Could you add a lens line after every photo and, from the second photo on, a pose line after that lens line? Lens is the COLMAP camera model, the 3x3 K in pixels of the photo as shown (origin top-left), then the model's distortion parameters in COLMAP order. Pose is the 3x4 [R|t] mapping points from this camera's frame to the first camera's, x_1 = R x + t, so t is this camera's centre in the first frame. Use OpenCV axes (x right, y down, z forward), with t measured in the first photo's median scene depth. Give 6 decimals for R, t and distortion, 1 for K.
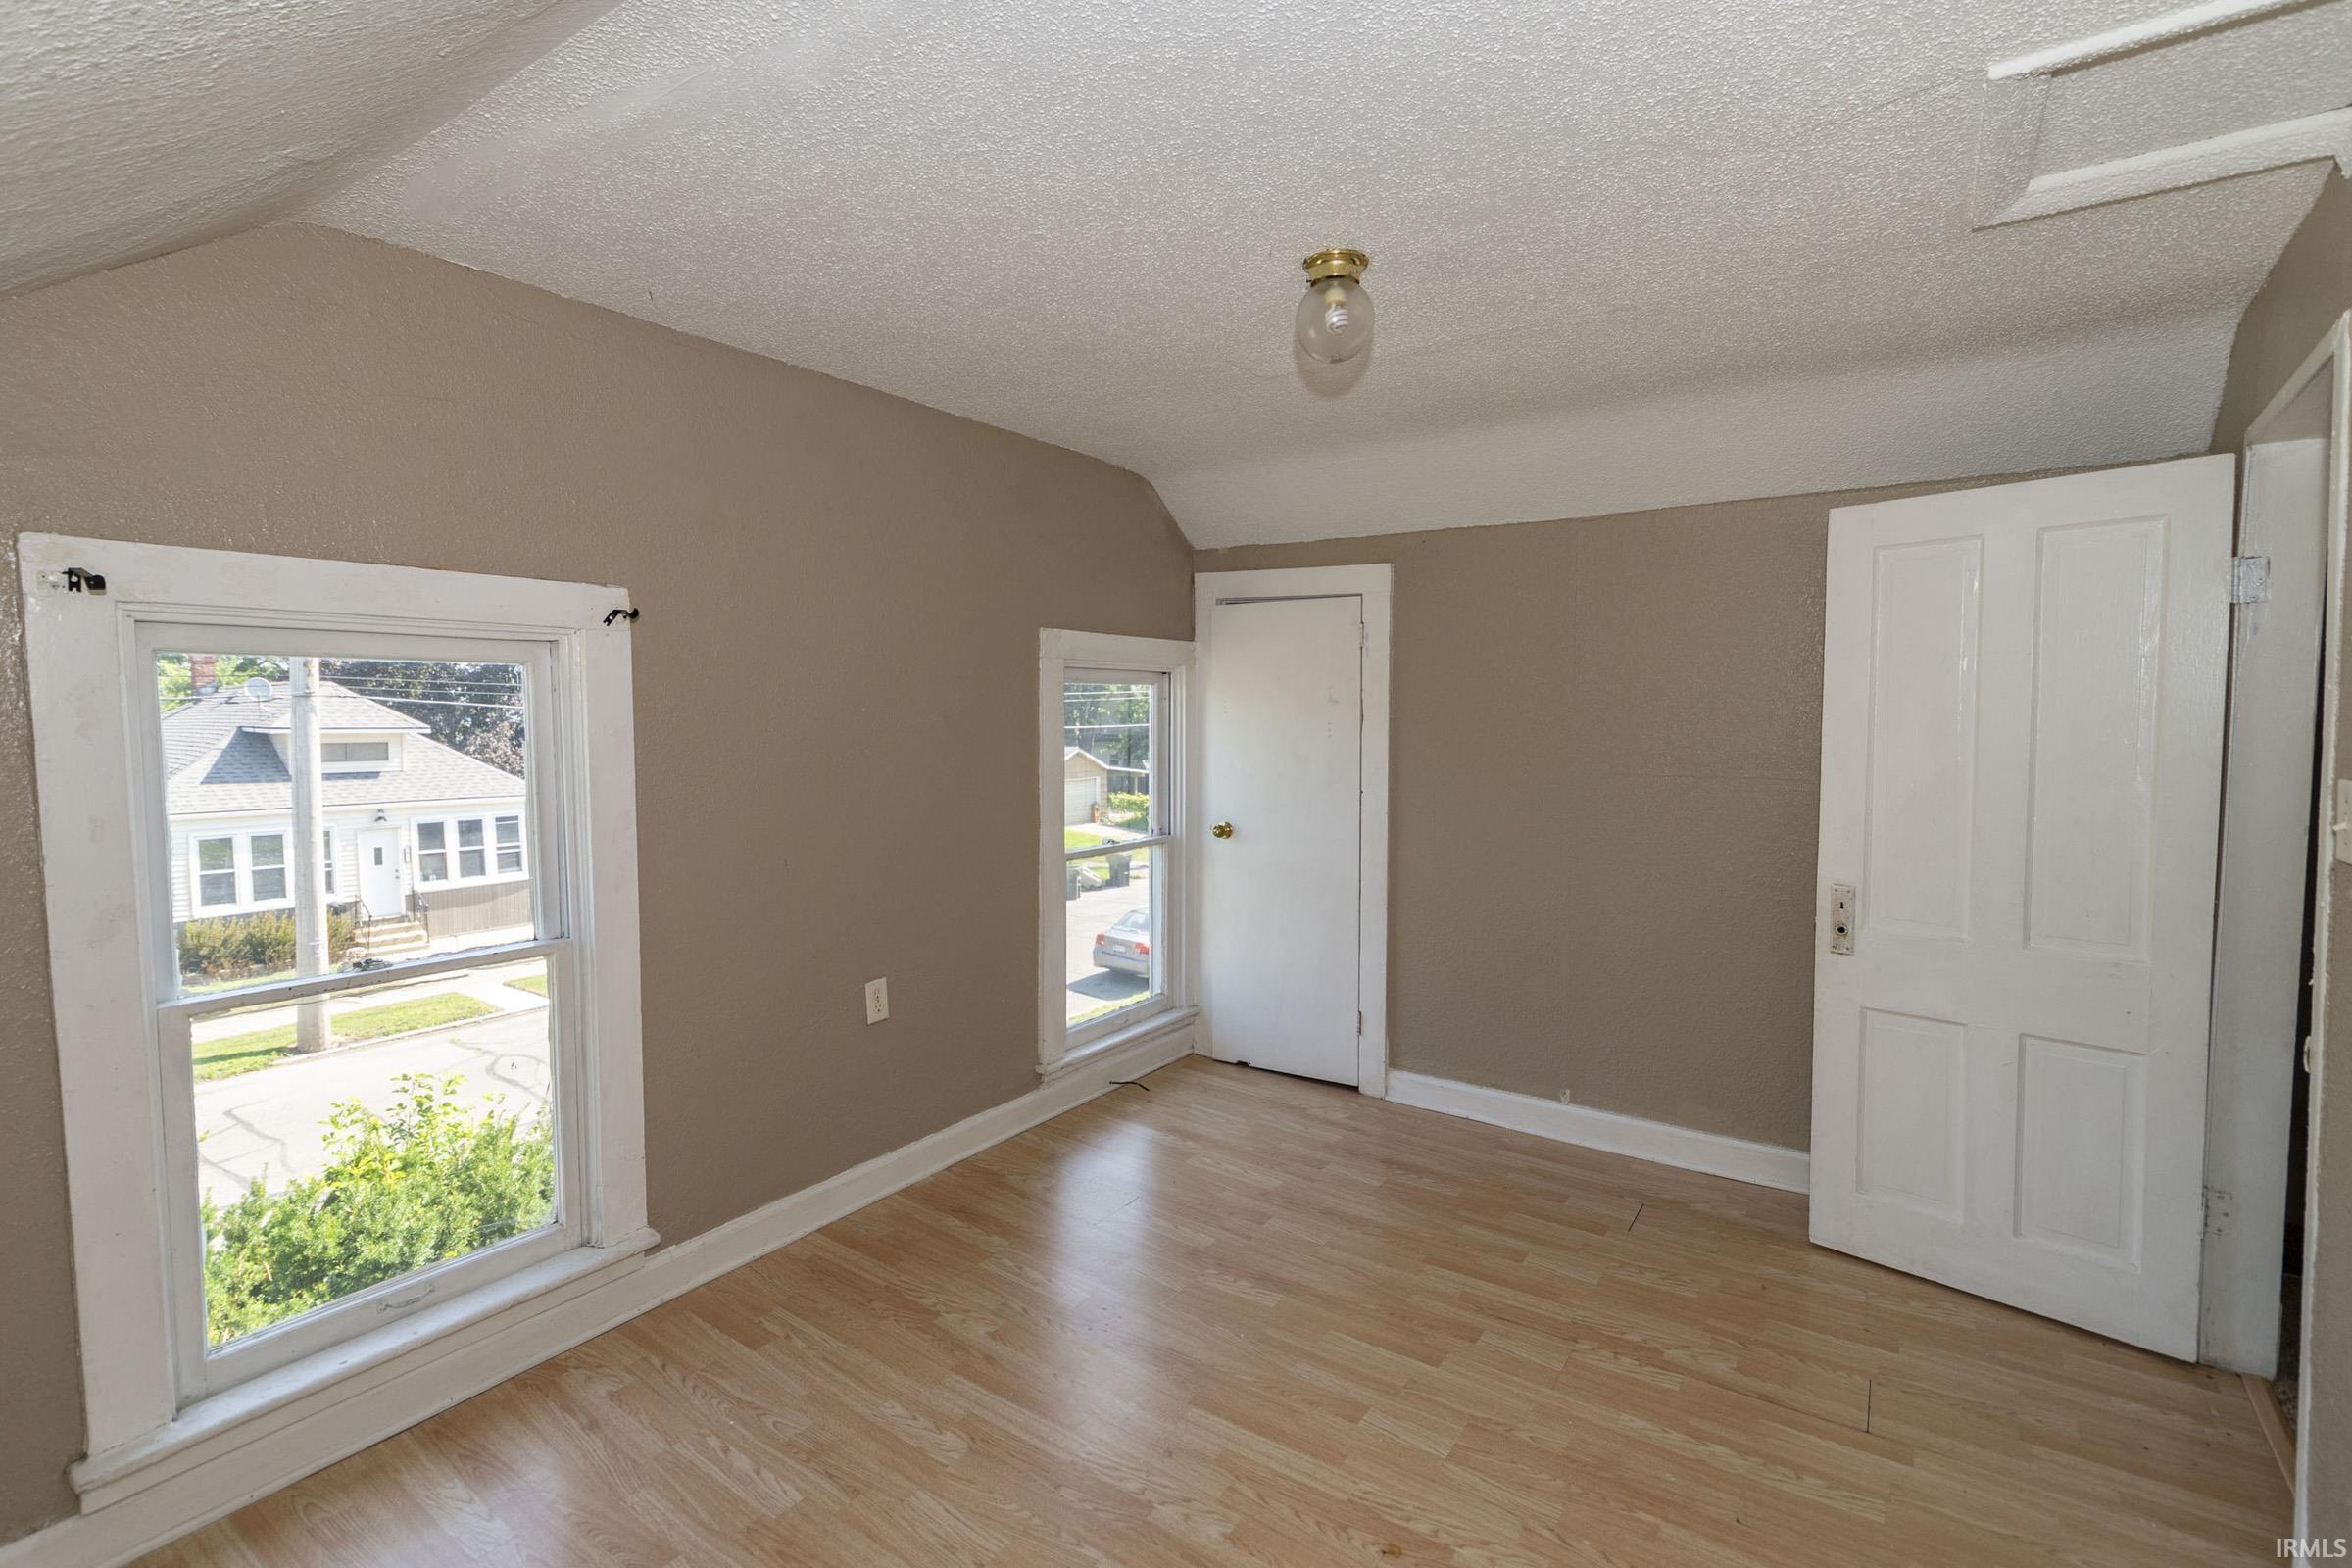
lens RADIAL K [[1039.9, 0, 1165.0], [0, 1039.9, 779.9], [0, 0, 1]] dist [-0.003286, -0.001855]
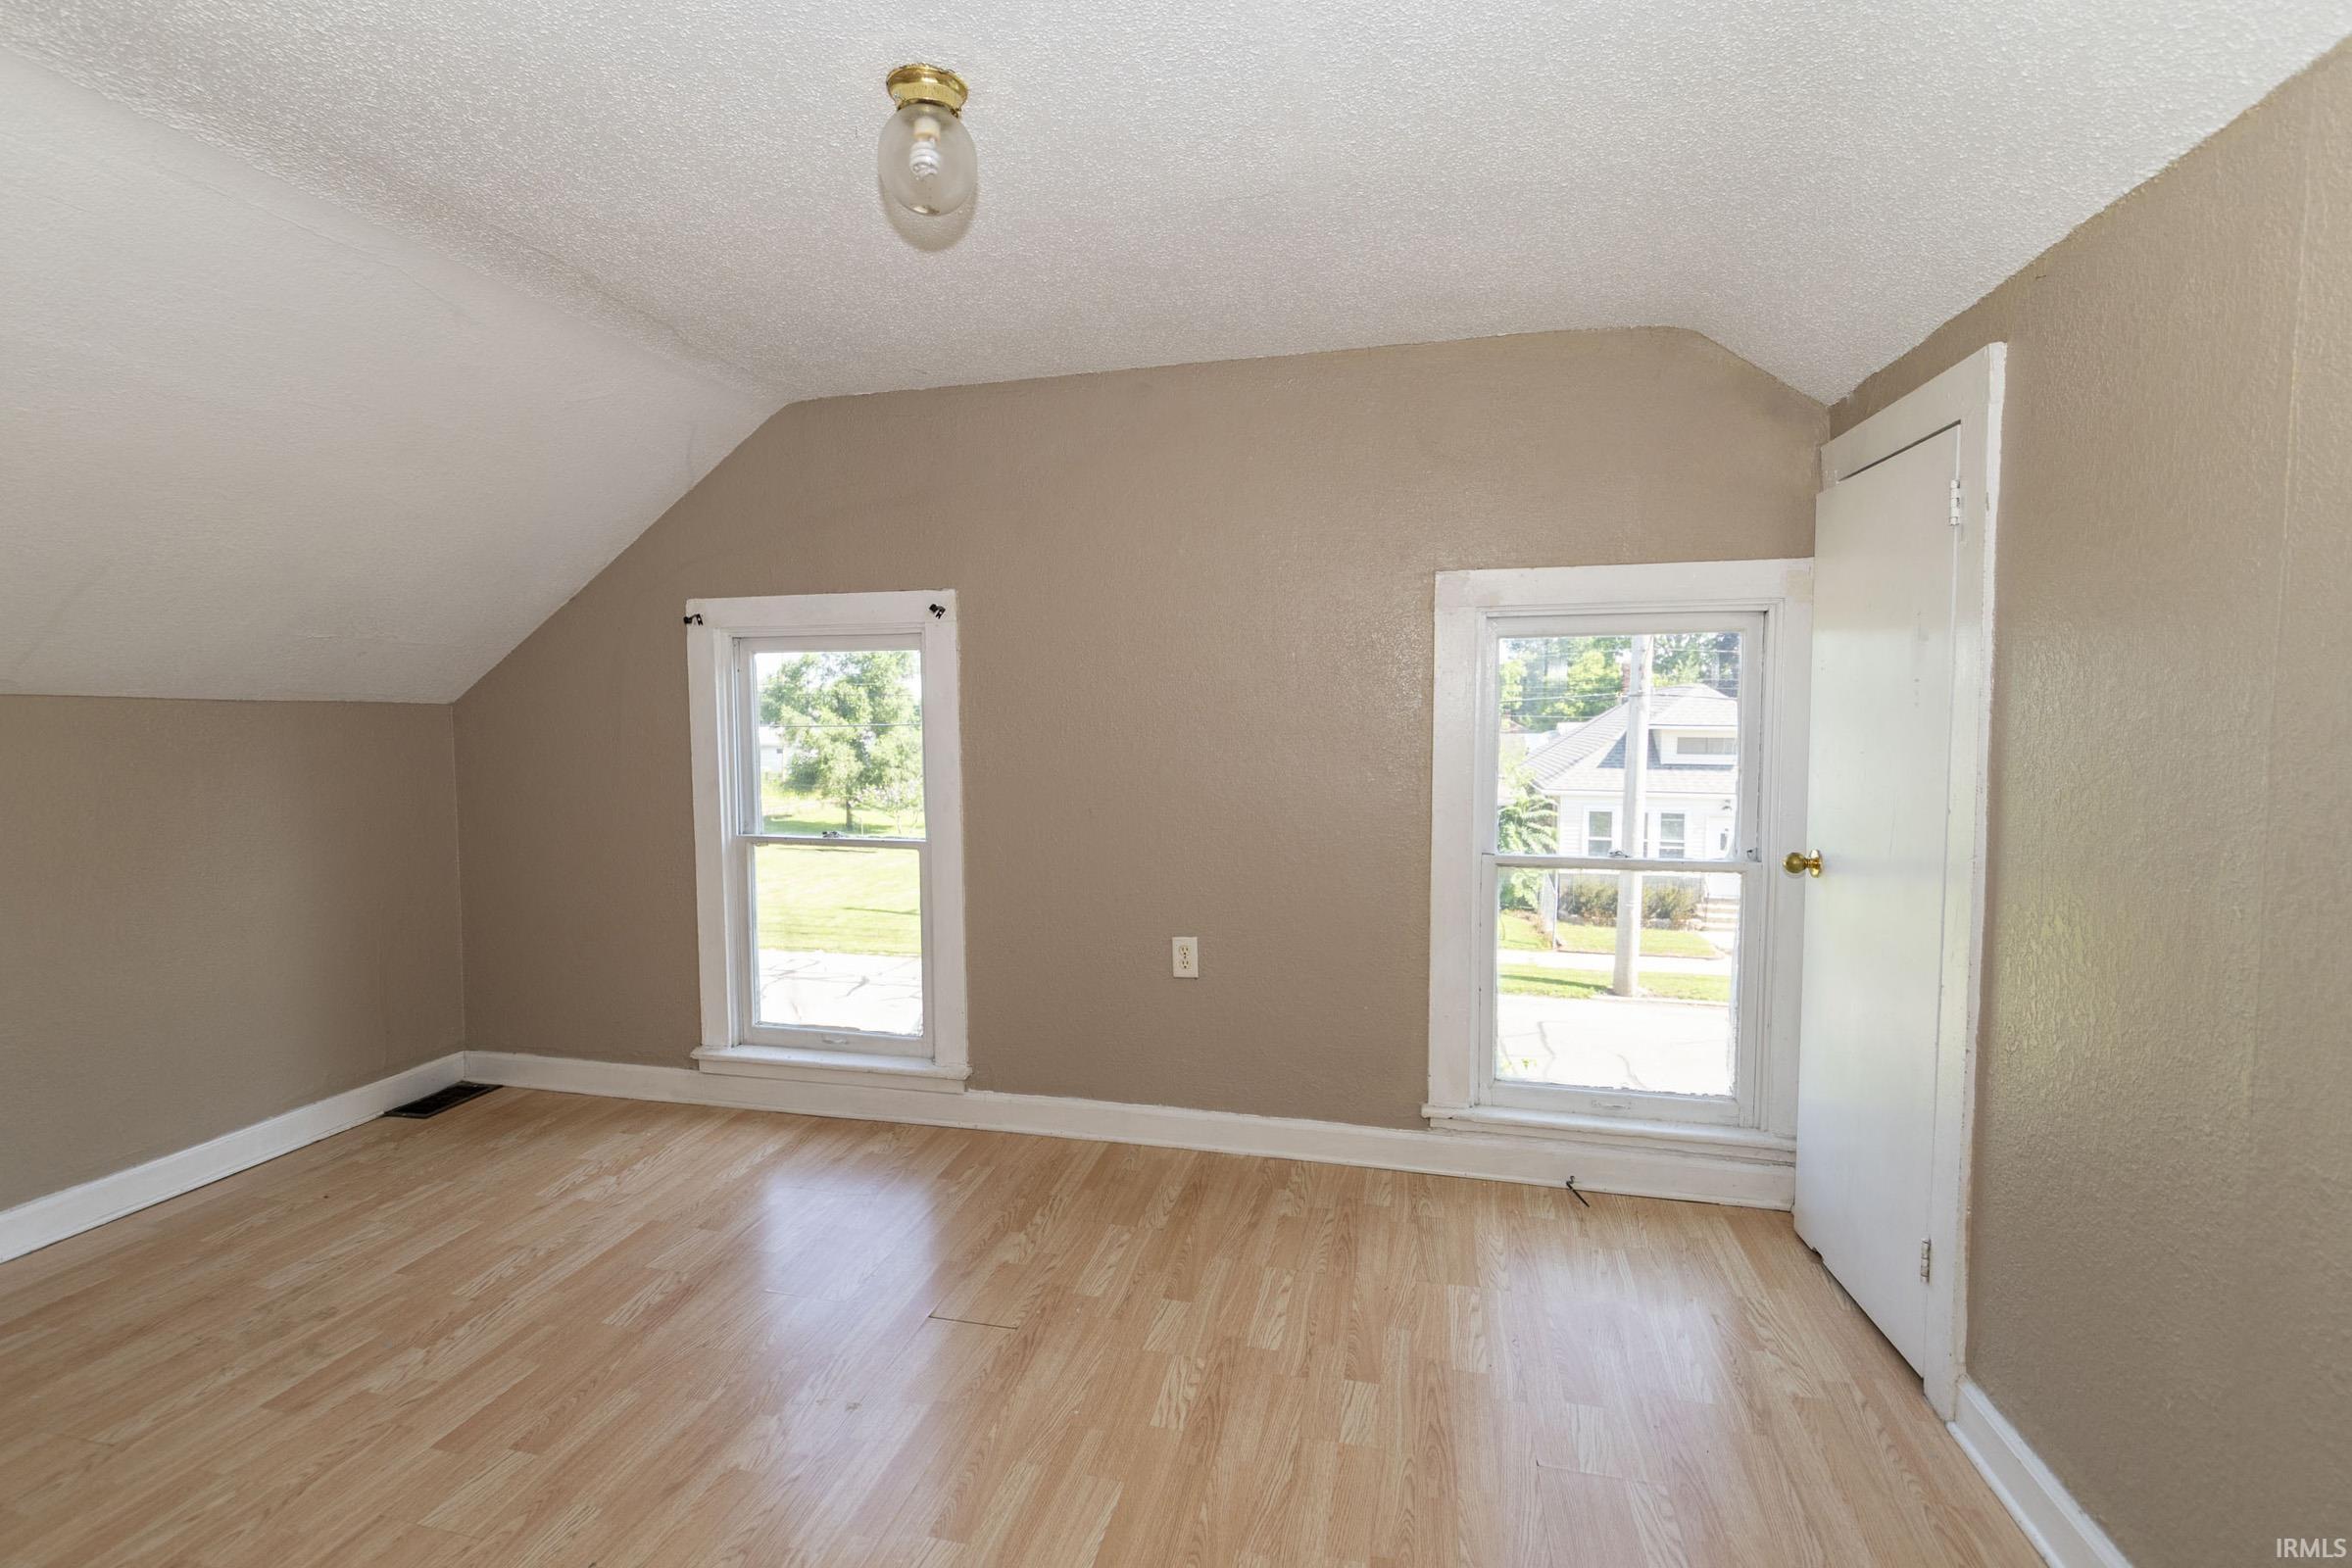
lens RADIAL K [[1039.9, 0, 1162.5], [0, 1039.9, 776.6], [0, 0, 1]] dist [-0.003286, -0.001855]
pose [[0.373933, 0.053367, -0.925919, 0.519712], [-0.055895, 0.997825, 0.034939, -0.001267], [0.925770, 0.038689, 0.376102, 0.456030]]
